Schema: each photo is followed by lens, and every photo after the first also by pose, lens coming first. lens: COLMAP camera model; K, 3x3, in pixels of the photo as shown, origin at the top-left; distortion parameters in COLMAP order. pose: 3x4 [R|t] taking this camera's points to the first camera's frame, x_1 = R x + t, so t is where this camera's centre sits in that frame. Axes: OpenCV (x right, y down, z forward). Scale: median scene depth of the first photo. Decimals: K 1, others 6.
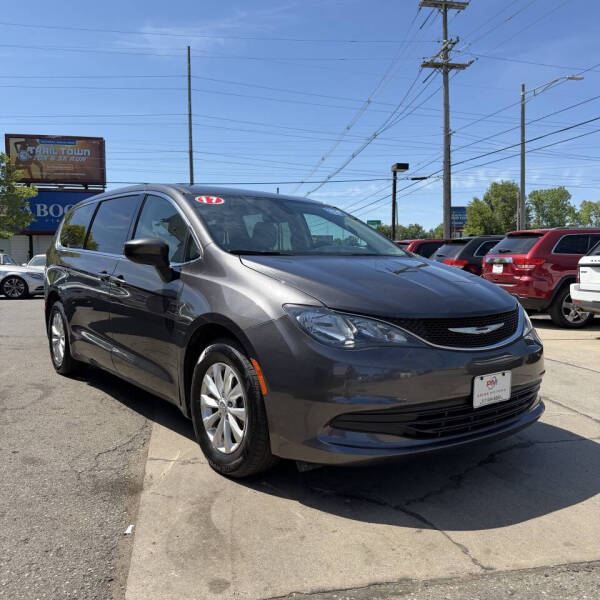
lens RADIAL K [[567.7, 0, 295.3], [0, 567.7, 301.7], [0, 0, 1]] dist [0.000549, 0.000000]
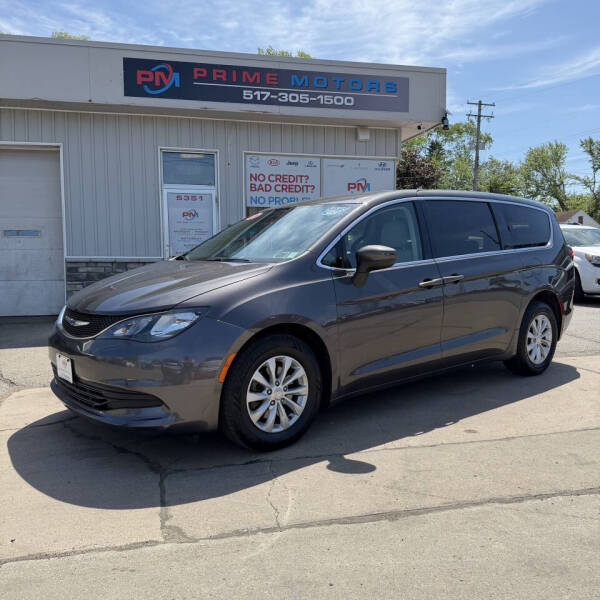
lens RADIAL K [[567.7, 0, 300.3], [0, 567.7, 301.1], [0, 0, 1]] dist [0.000549, 0.000000]
pose [[0.036666, 0.088573, -0.995395, 0.462375], [-0.060114, 0.994456, 0.086275, -0.040784], [0.997518, 0.056674, 0.041787, 0.414604]]
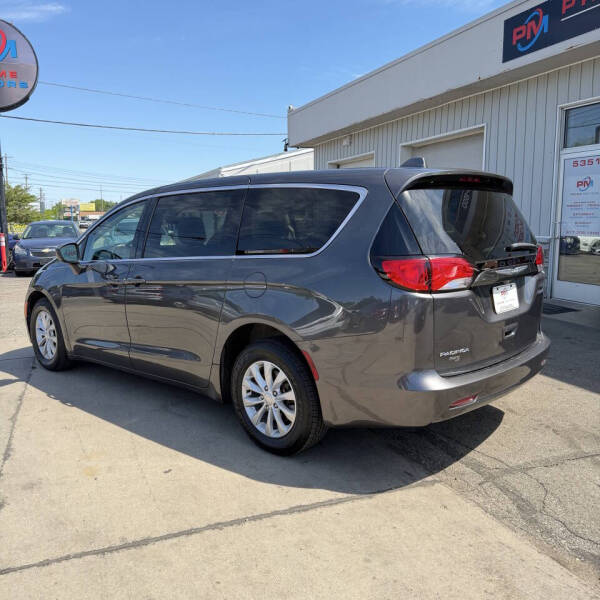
lens RADIAL K [[567.7, 0, 299.2], [0, 567.7, 301.6], [0, 0, 1]] dist [0.000549, 0.000000]
pose [[-0.984262, 0.043401, -0.171302, -0.035557], [0.008092, 0.979425, 0.201649, -0.098270], [0.176529, 0.197089, -0.964362, 1.001550]]
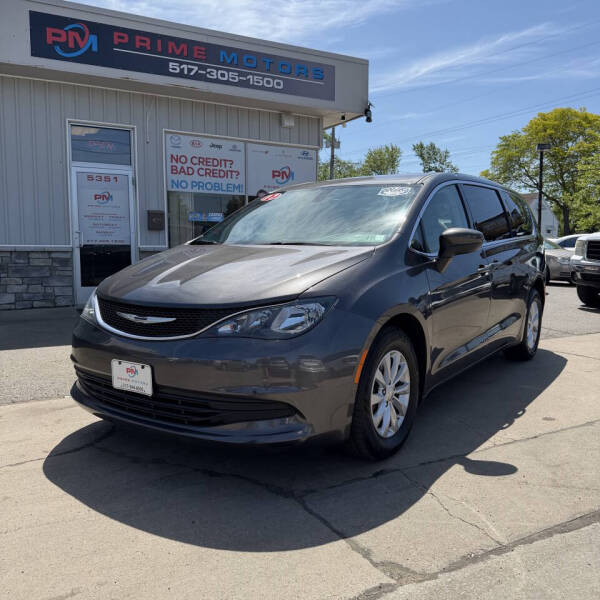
lens RADIAL K [[567.7, 0, 297.2], [0, 567.7, 298.5], [0, 0, 1]] dist [0.000549, 0.000000]
pose [[0.299496, 0.091455, -0.949704, 0.391774], [-0.066251, 0.994986, 0.074923, -0.023439], [0.951795, 0.040479, 0.304053, 0.272613]]
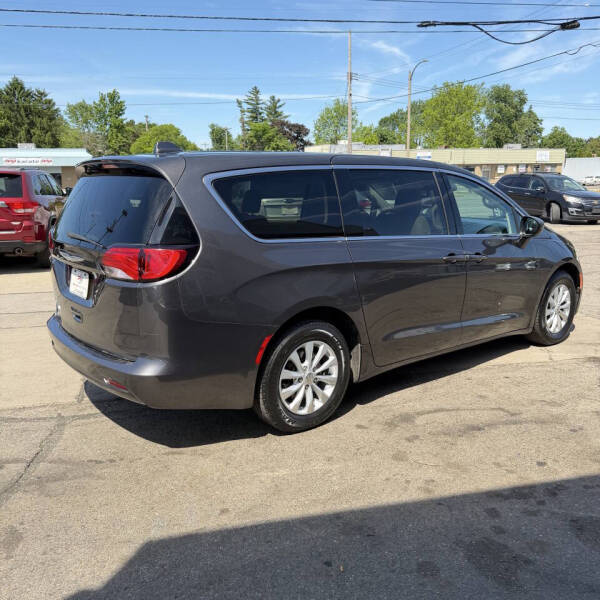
lens RADIAL K [[567.7, 0, 298.4], [0, 567.7, 293.7], [0, 0, 1]] dist [0.000549, 0.000000]
pose [[-0.058554, -0.201339, 0.977770, -0.568031], [0.066946, 0.976454, 0.205077, -0.089159], [-0.996037, 0.077466, -0.043697, 0.577758]]
